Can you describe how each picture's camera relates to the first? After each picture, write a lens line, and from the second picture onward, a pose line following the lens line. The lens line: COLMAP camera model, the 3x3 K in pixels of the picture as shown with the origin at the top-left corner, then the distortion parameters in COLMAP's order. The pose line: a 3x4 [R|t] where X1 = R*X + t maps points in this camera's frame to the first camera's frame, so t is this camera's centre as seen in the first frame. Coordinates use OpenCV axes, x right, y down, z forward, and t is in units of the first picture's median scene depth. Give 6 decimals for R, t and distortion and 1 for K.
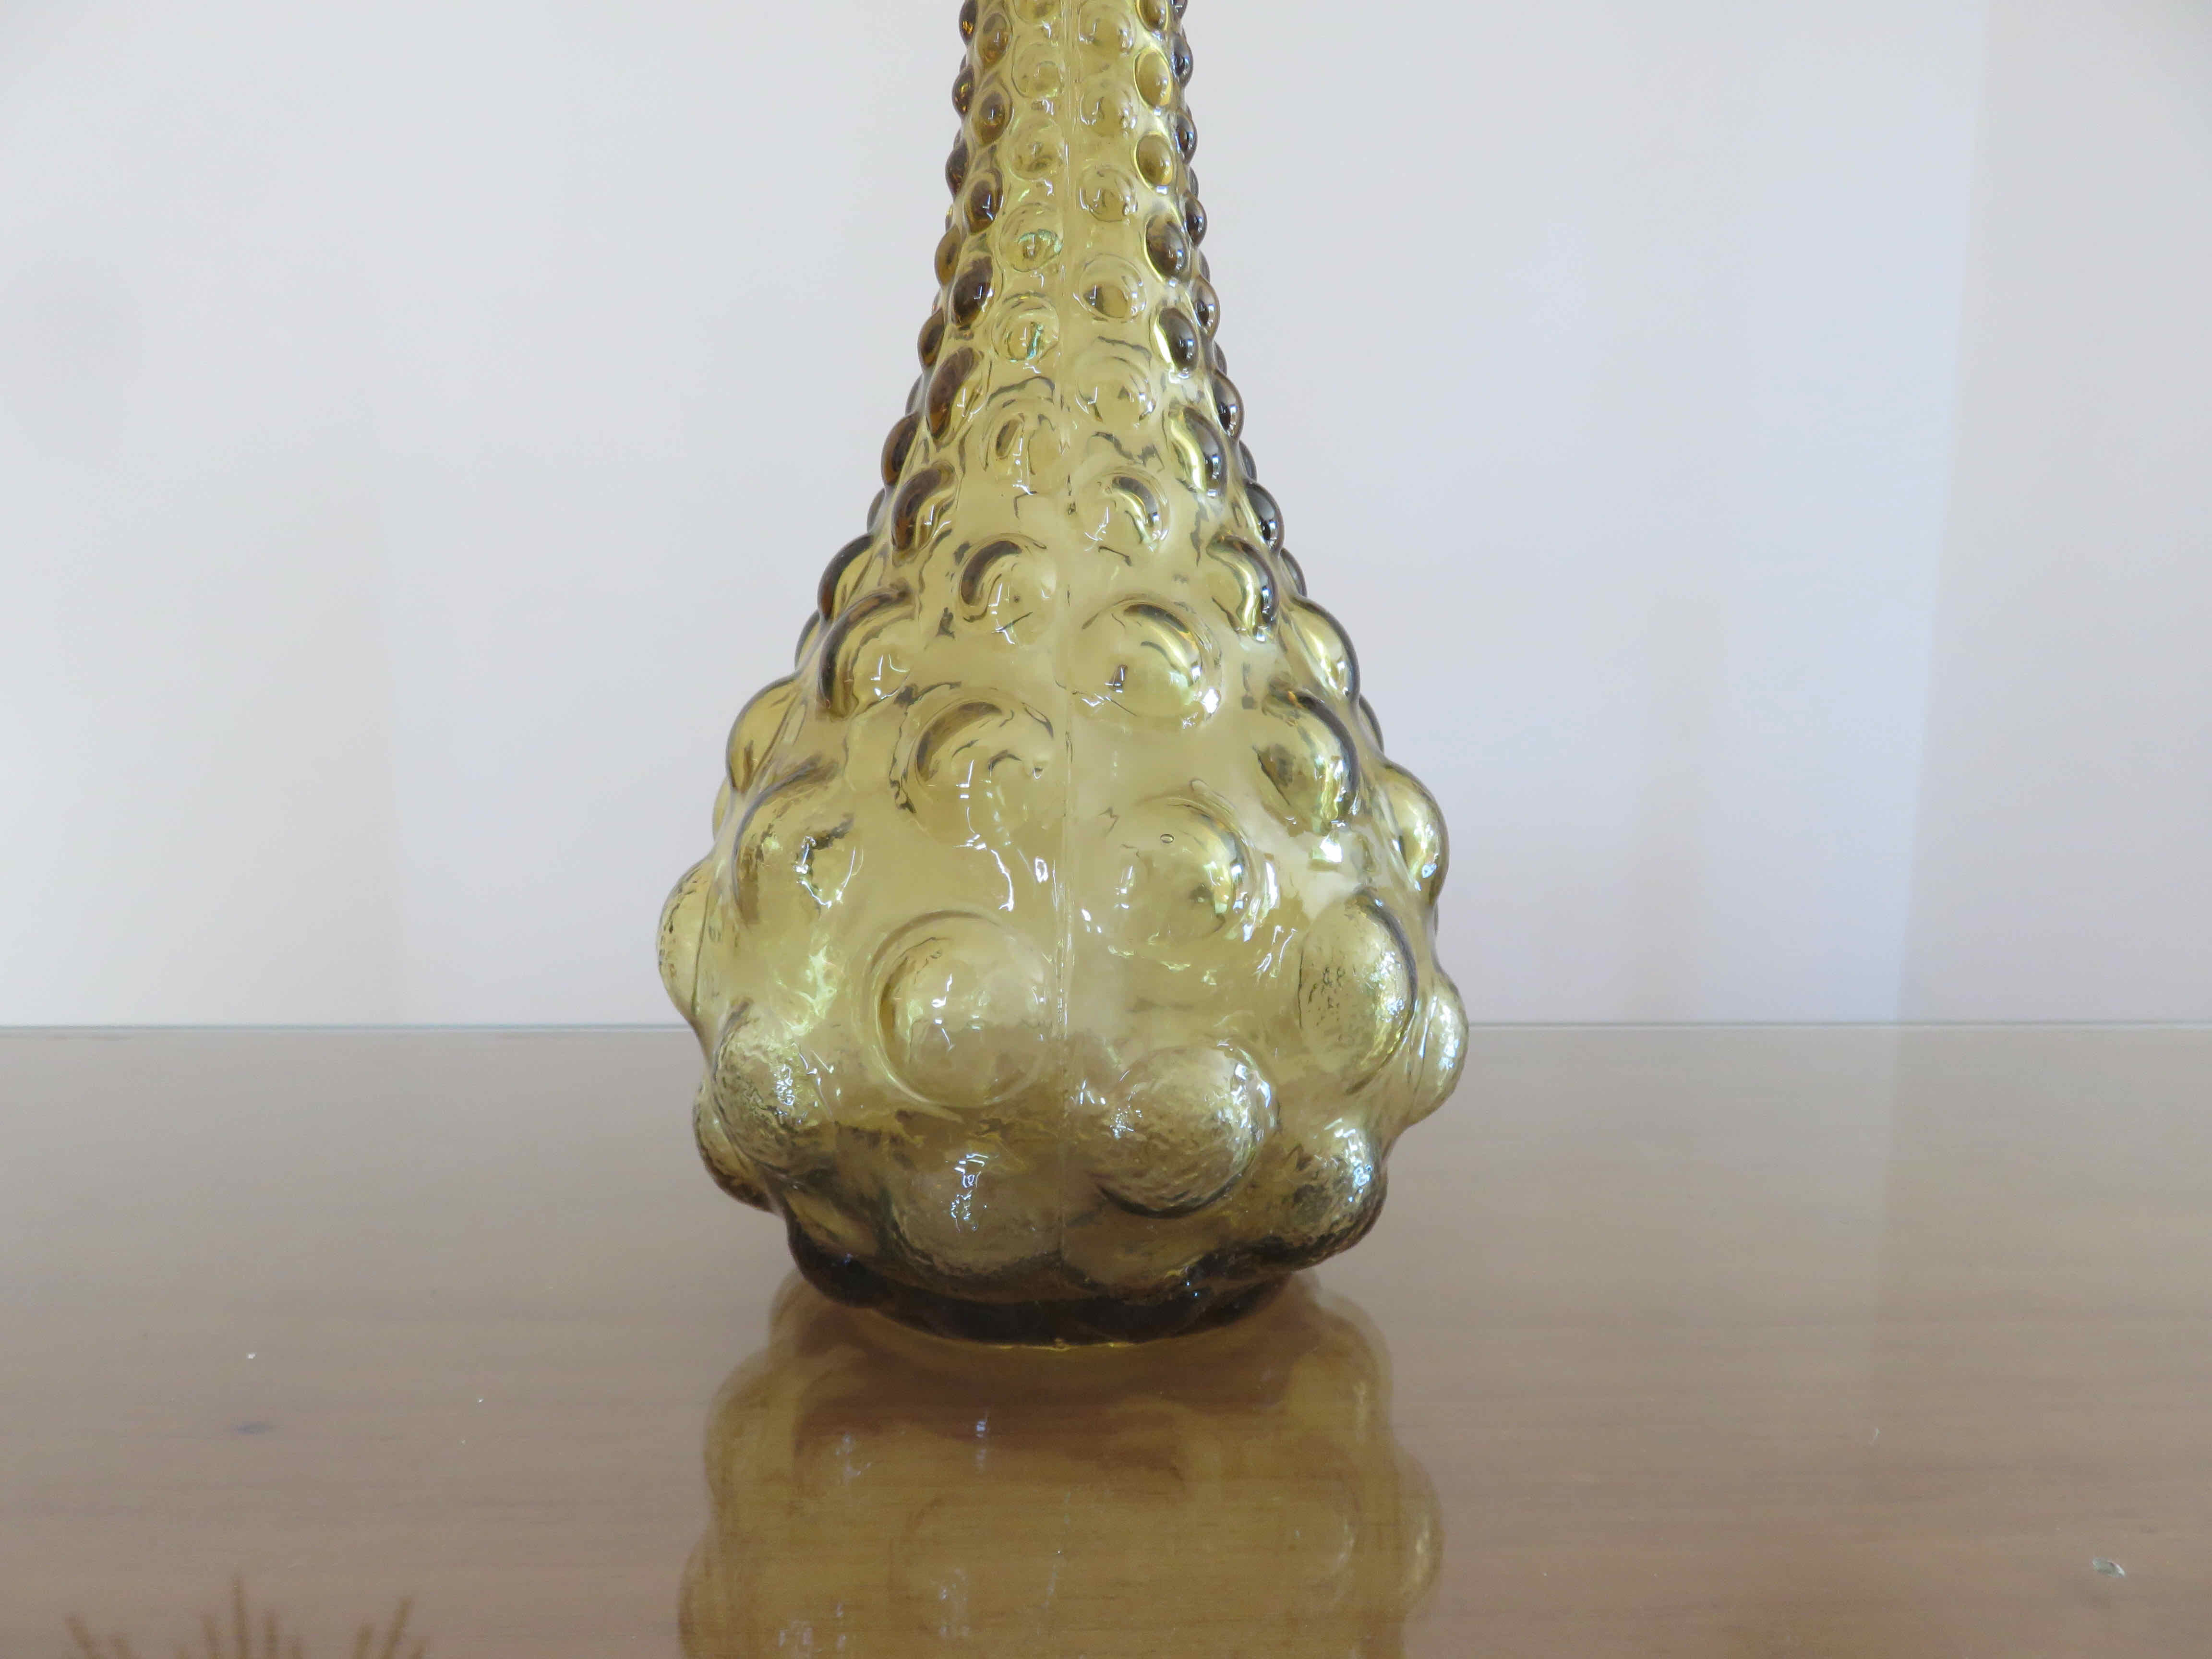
lens RADIAL K [[1753.0, 0, 1106.0], [0, 1753.0, 829.5], [0, 0, 1]] dist [-0.000427, 0.014559]
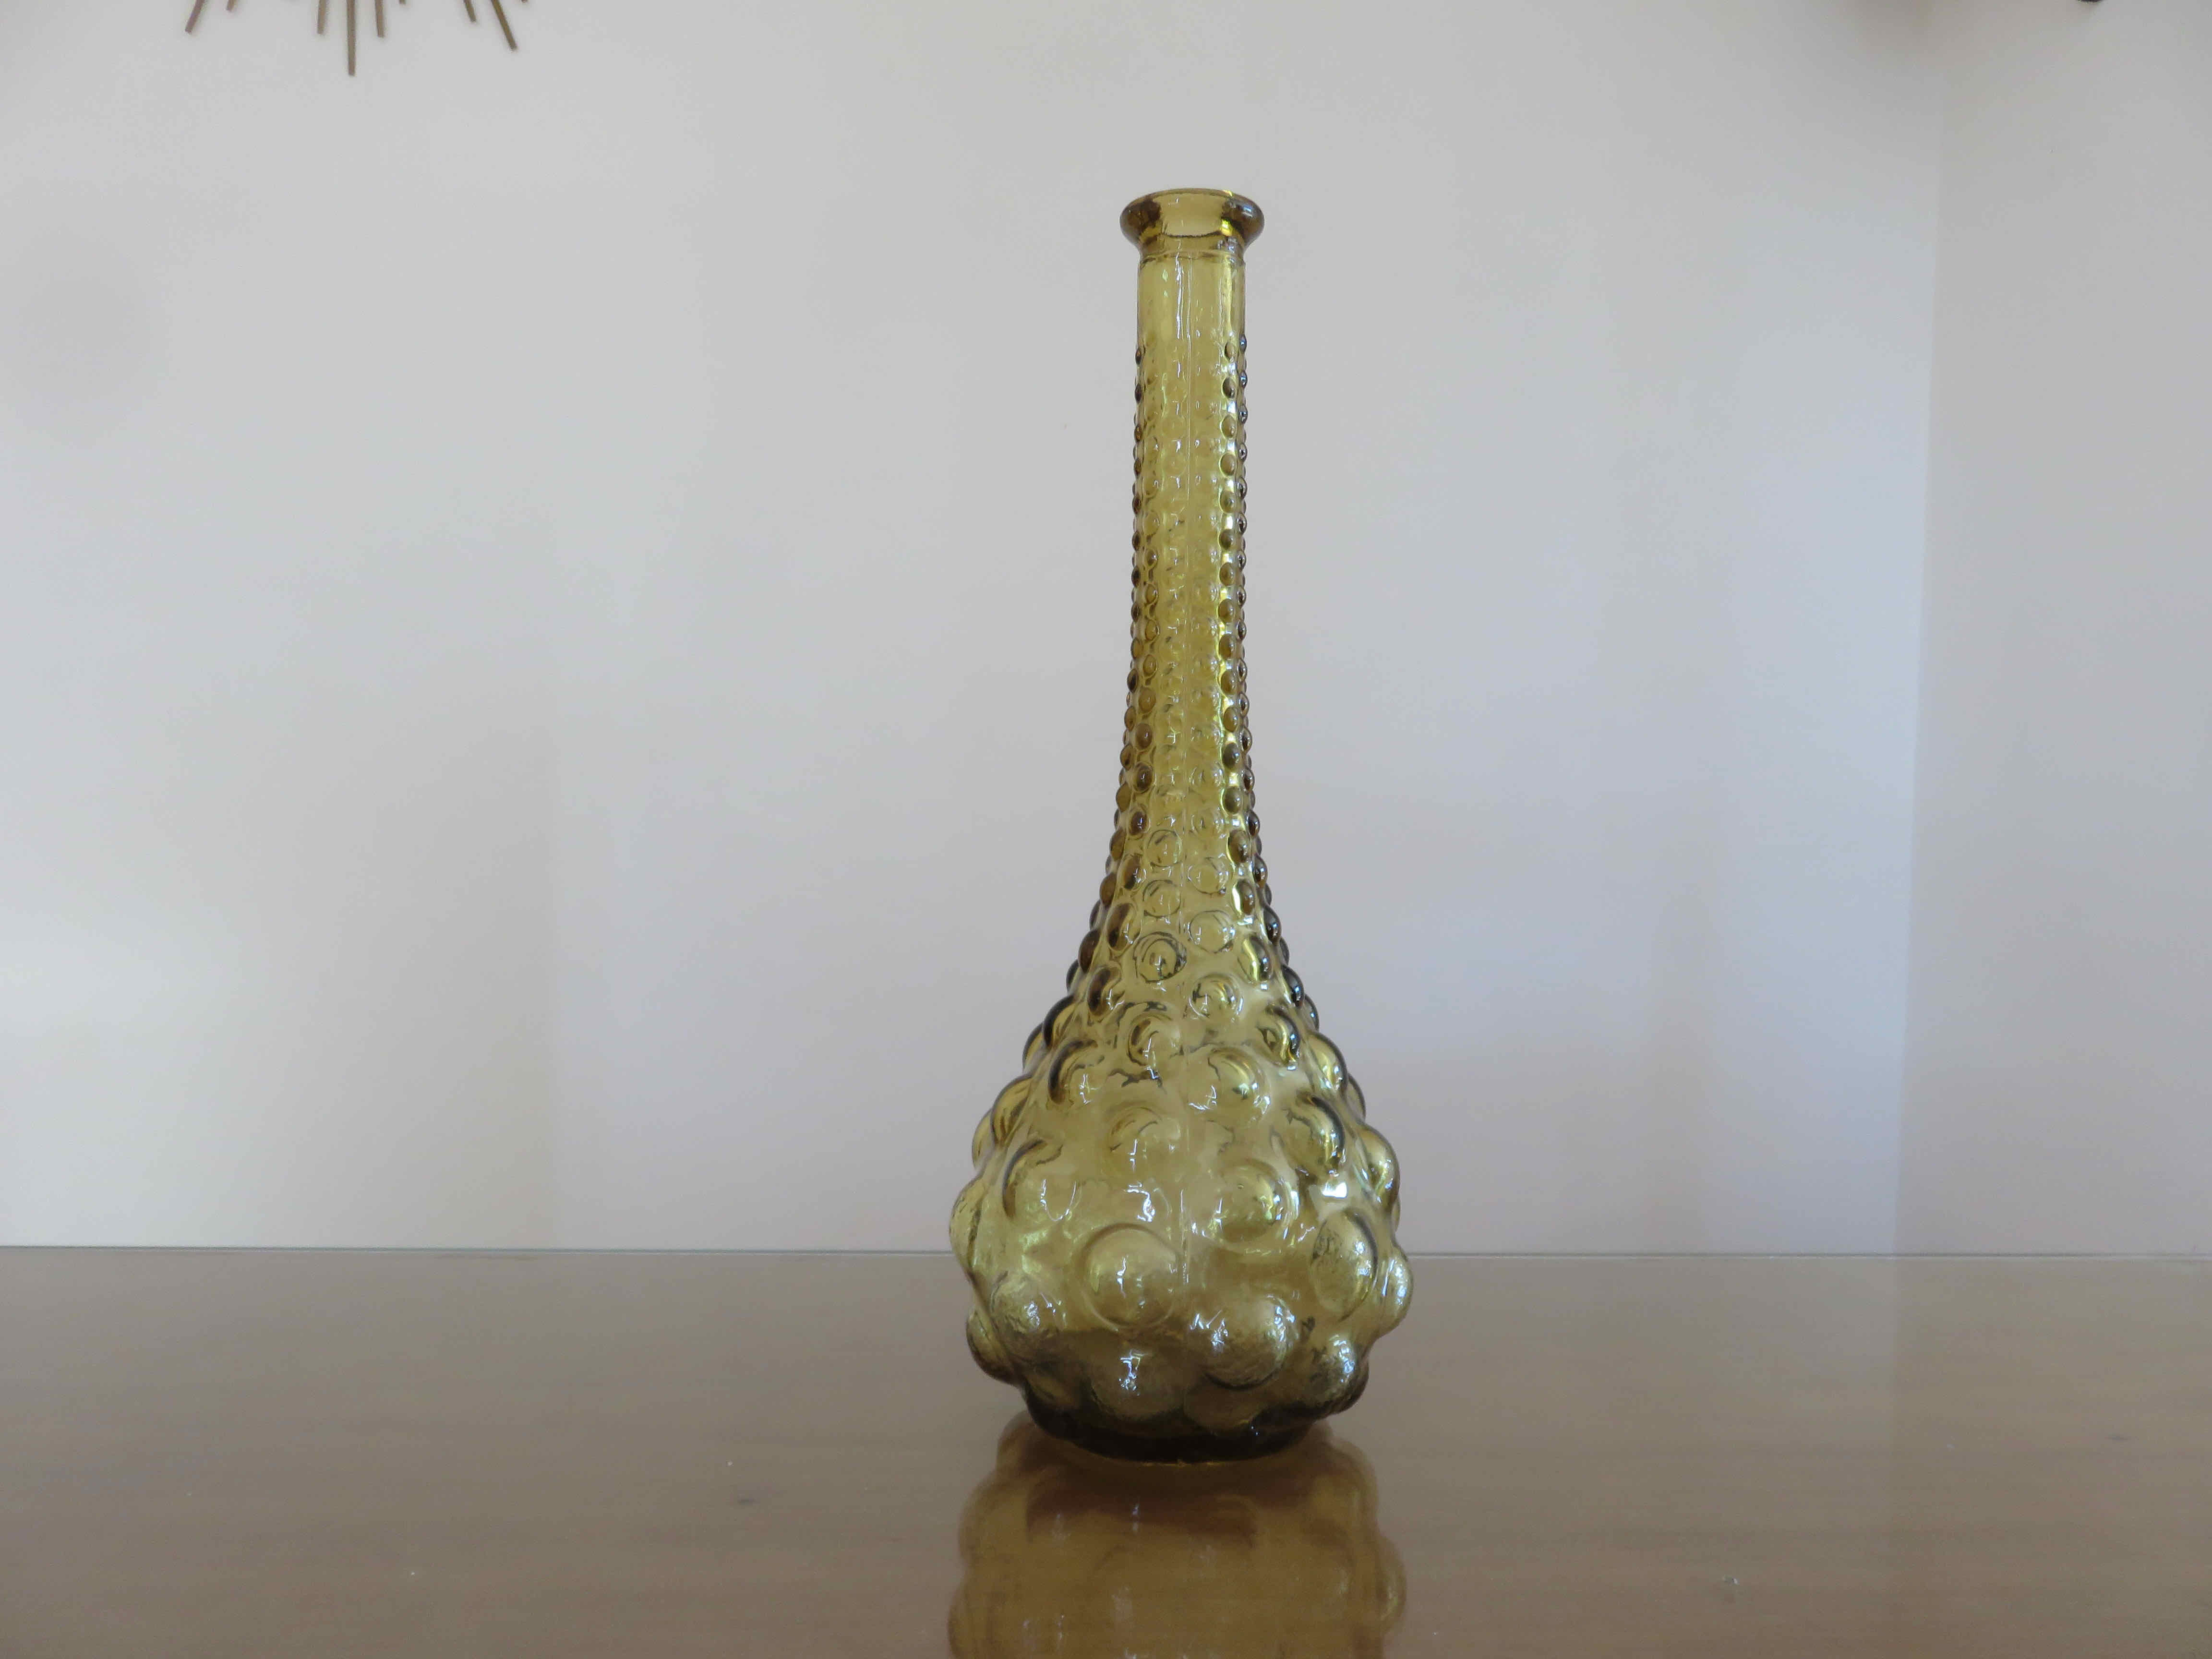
lens RADIAL K [[1753.0, 0, 1106.0], [0, 1753.0, 829.5], [0, 0, 1]] dist [-0.000427, 0.014559]
pose [[0.999437, 0.000056, -0.033550, -0.041702], [-0.003027, 0.996069, -0.088525, -0.187759], [0.033413, 0.088577, 0.995509, -0.829079]]
